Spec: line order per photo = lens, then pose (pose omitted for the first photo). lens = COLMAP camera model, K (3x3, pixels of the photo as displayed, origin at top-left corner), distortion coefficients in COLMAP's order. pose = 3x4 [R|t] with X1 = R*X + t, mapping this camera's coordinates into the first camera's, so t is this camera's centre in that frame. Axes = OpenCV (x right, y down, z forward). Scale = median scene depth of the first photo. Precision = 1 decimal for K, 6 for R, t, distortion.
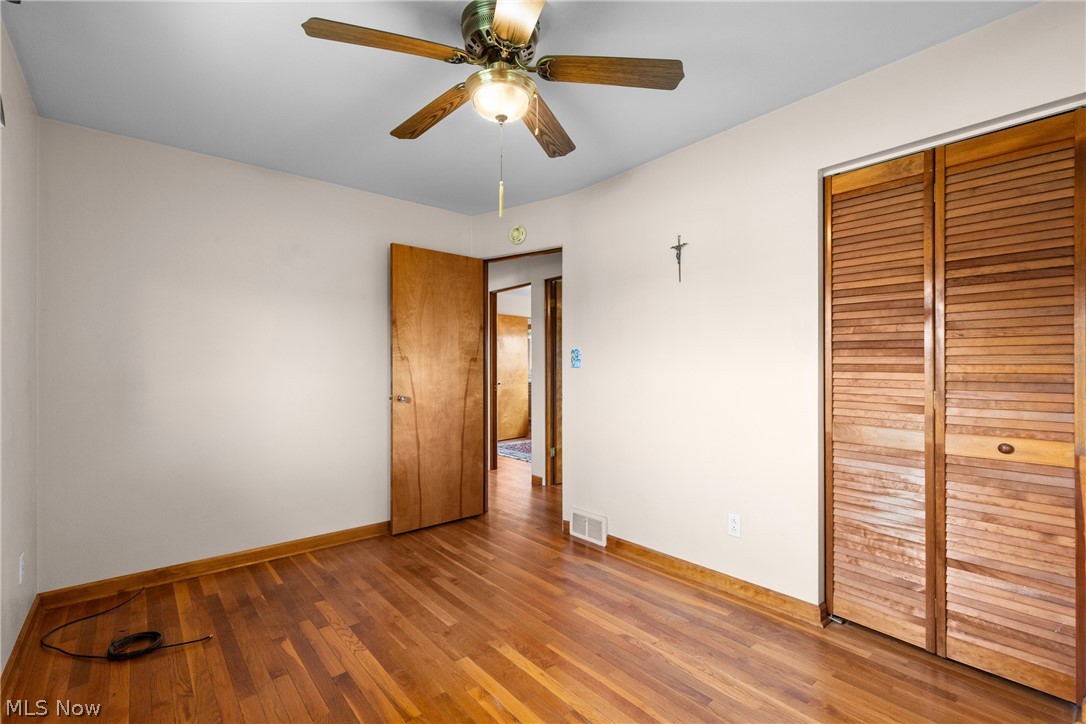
lens RADIAL K [[487.9, 0, 547.0], [0, 487.9, 358.2], [0, 0, 1]] dist [0.002181, -0.000509]
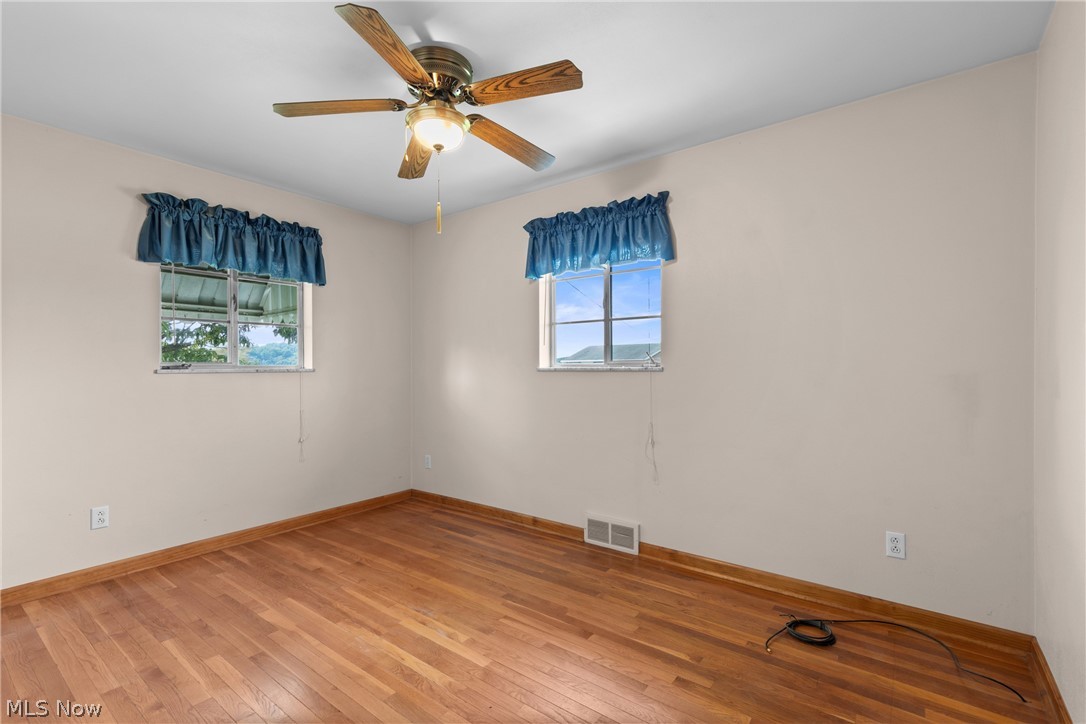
lens RADIAL K [[487.9, 0, 541.3], [0, 487.9, 365.1], [0, 0, 1]] dist [0.002181, -0.000509]
pose [[-0.975993, 0.004134, -0.217763, -0.064454], [0.007989, 0.999827, -0.016823, 0.036975], [0.217656, -0.018159, -0.975857, 1.814368]]
